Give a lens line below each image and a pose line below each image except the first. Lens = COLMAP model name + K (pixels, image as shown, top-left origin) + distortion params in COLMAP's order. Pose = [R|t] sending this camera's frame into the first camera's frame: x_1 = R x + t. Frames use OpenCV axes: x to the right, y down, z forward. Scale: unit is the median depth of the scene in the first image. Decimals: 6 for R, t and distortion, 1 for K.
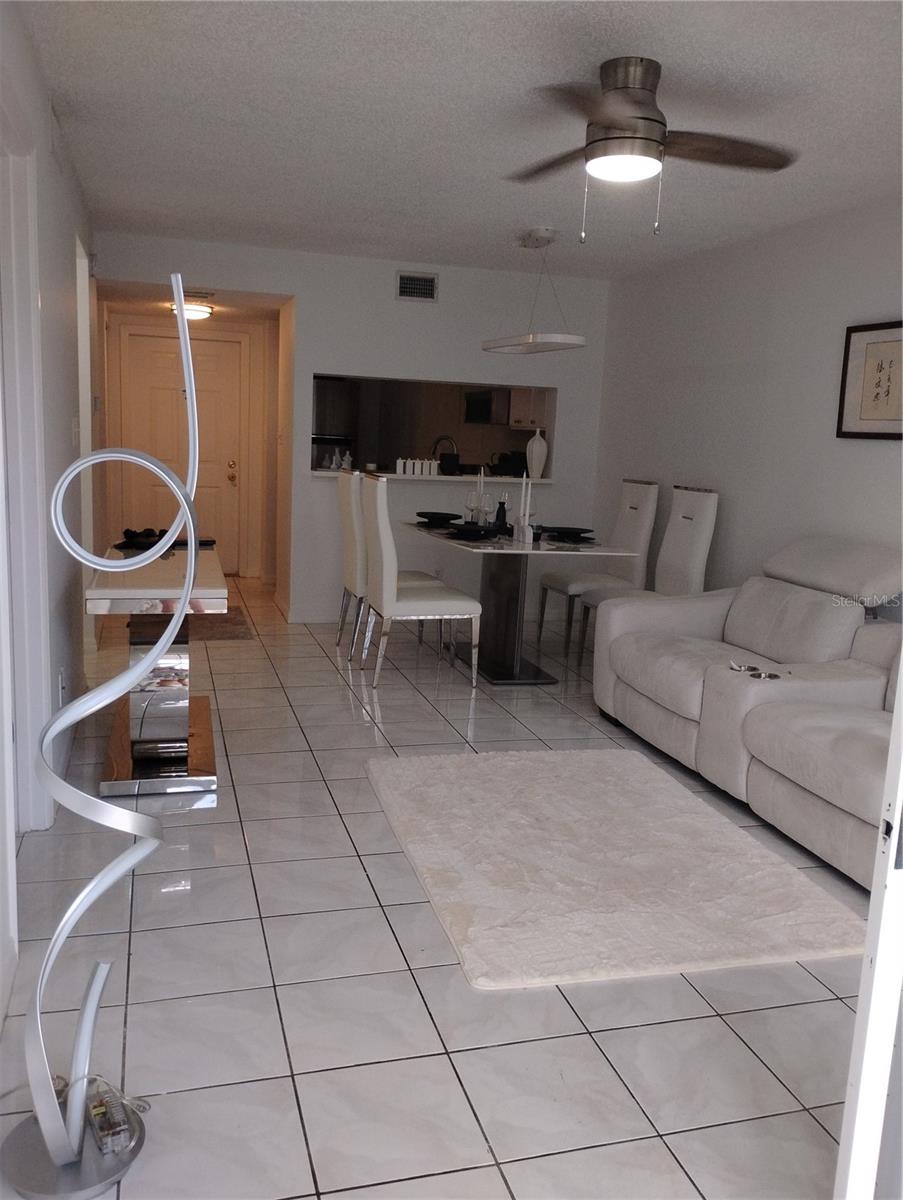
lens RADIAL K [[981.1, 0, 447.5], [0, 981.1, 593.6], [0, 0, 1]] dist [0.055868, -0.075907]
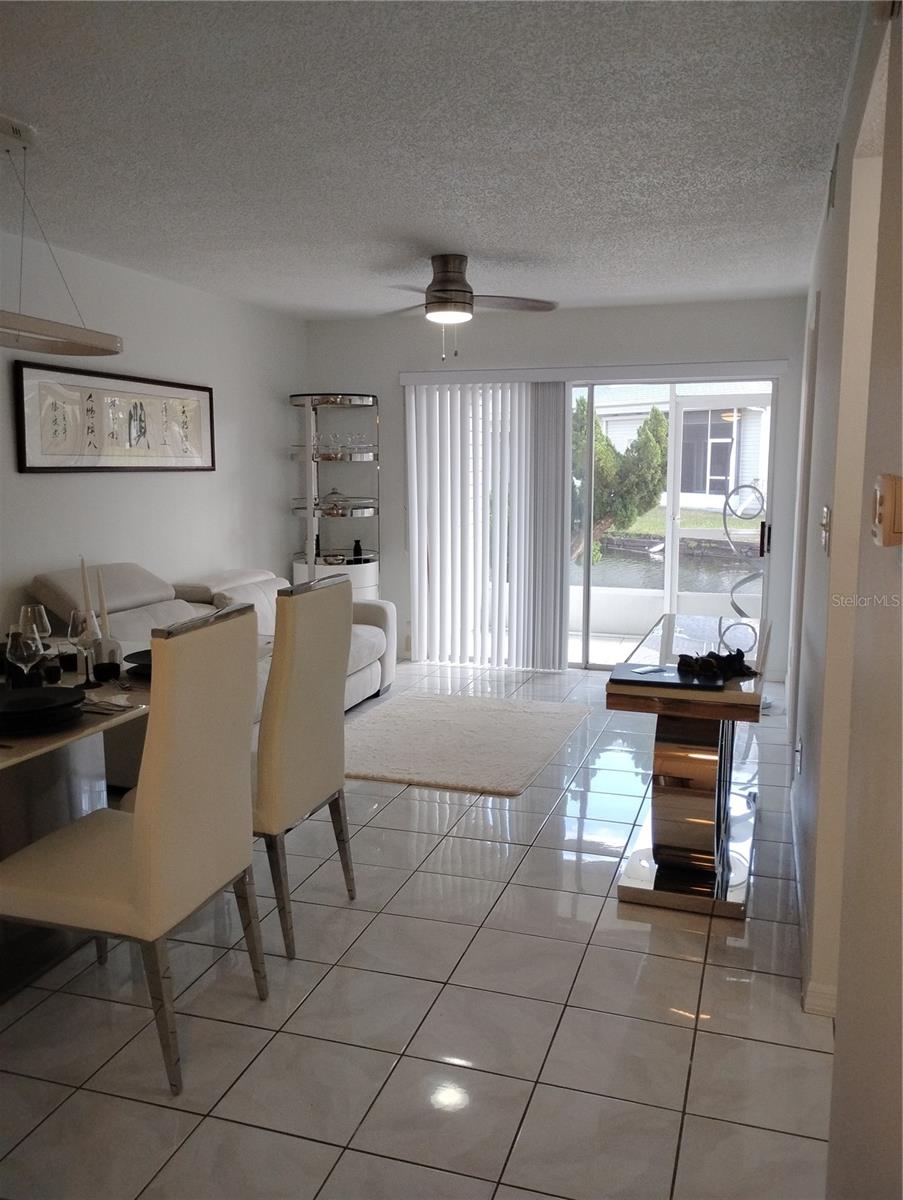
lens RADIAL K [[981.1, 0, 447.5], [0, 981.1, 593.6], [0, 0, 1]] dist [0.055868, -0.075907]
pose [[-0.831969, -0.119973, 0.541696, -0.575303], [0.054805, 0.953796, 0.295415, -0.360952], [-0.552109, 0.275464, -0.786953, 1.829956]]
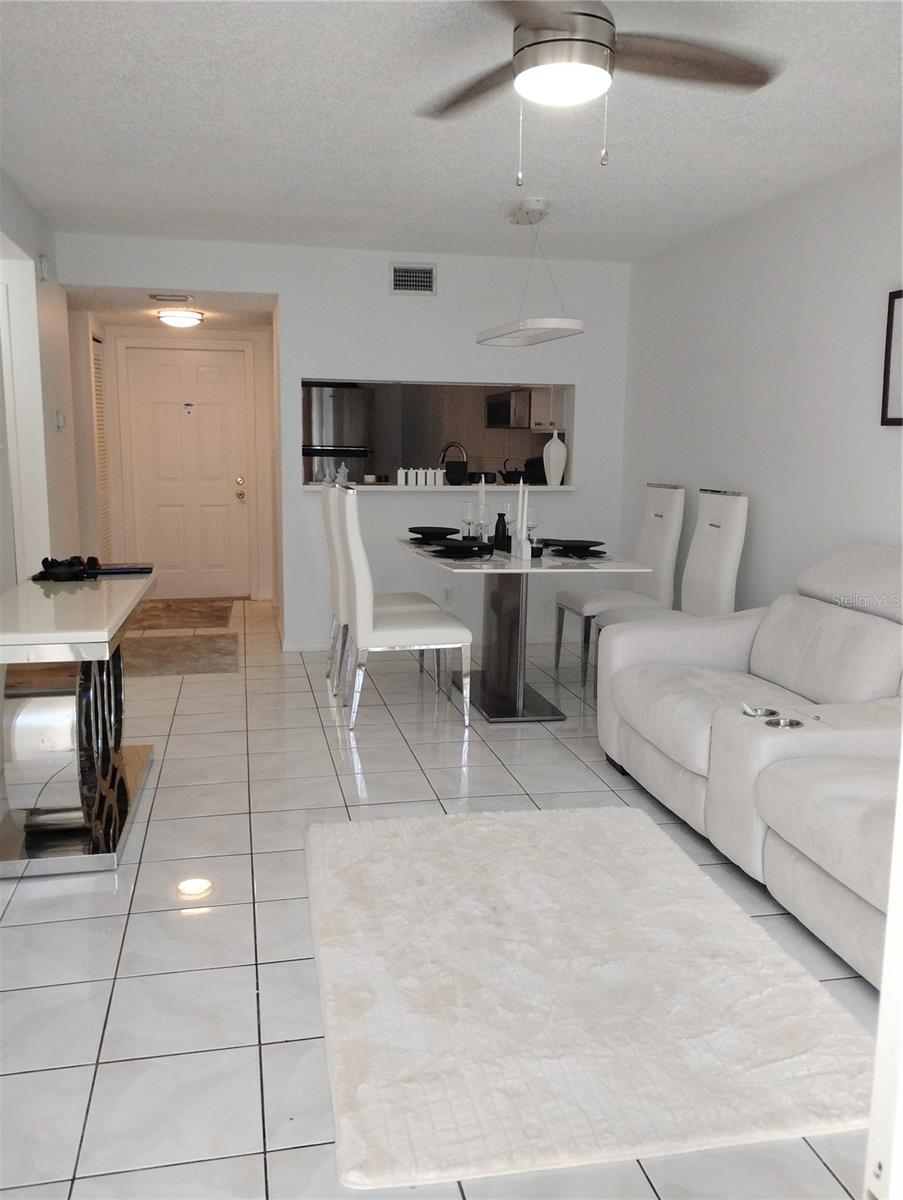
lens RADIAL K [[981.1, 0, 447.5], [0, 981.1, 593.6], [0, 0, 1]] dist [0.055868, -0.075907]
pose [[0.996971, -0.022602, -0.074420, 0.102042], [0.021767, 0.999691, -0.012013, -0.016526], [0.074669, 0.010357, 0.997155, 0.165044]]
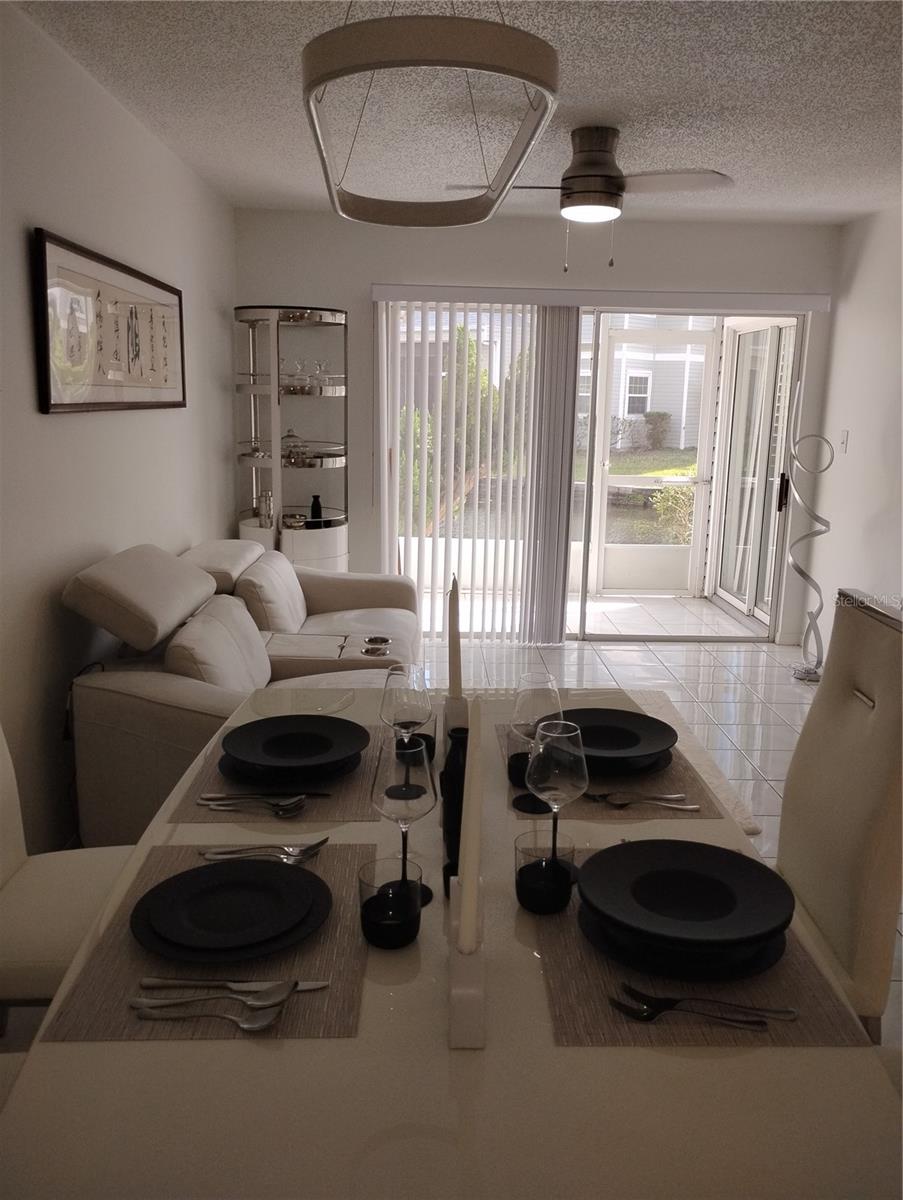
lens RADIAL K [[993.2, 0, 451.5], [0, 993.2, 600.0], [0, 0, 1]] dist [0.051286, -0.068713]
pose [[-0.966756, -0.116089, 0.227828, 0.003005], [-0.024514, 0.928974, 0.369333, -0.332380], [-0.254522, 0.351470, -0.900937, 1.788020]]
